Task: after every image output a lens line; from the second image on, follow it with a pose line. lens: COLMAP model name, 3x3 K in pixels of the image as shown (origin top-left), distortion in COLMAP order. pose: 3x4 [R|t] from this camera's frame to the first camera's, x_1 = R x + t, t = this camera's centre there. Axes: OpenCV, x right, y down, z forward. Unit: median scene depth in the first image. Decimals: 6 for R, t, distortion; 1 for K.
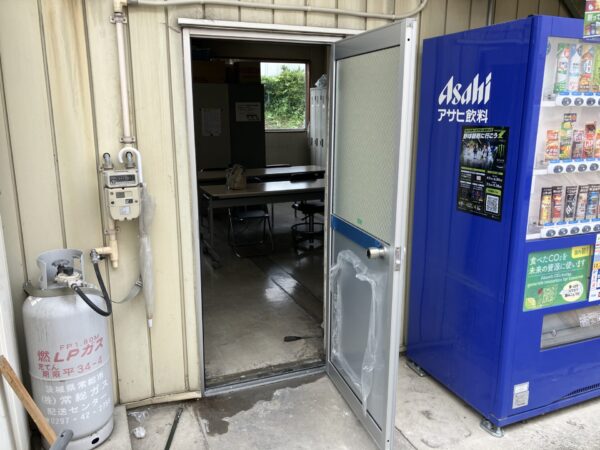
lens RADIAL K [[500.4, 0, 300.0], [0, 500.4, 225.0], [0, 0, 1]] dist [0.001742, -0.015769]
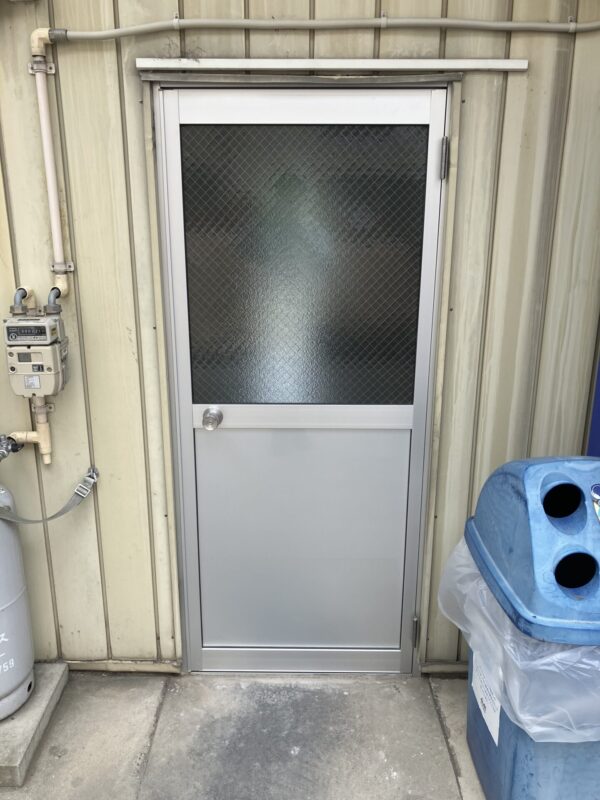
lens RADIAL K [[669.9, 0, 294.6], [0, 669.9, 414.3], [0, 0, 1]] dist [-0.006678, -0.006379]
pose [[0.923623, 0.112537, -0.366409, 0.243767], [-0.087468, 0.992588, 0.084374, -0.081246], [0.373188, -0.045881, 0.926620, 0.314802]]
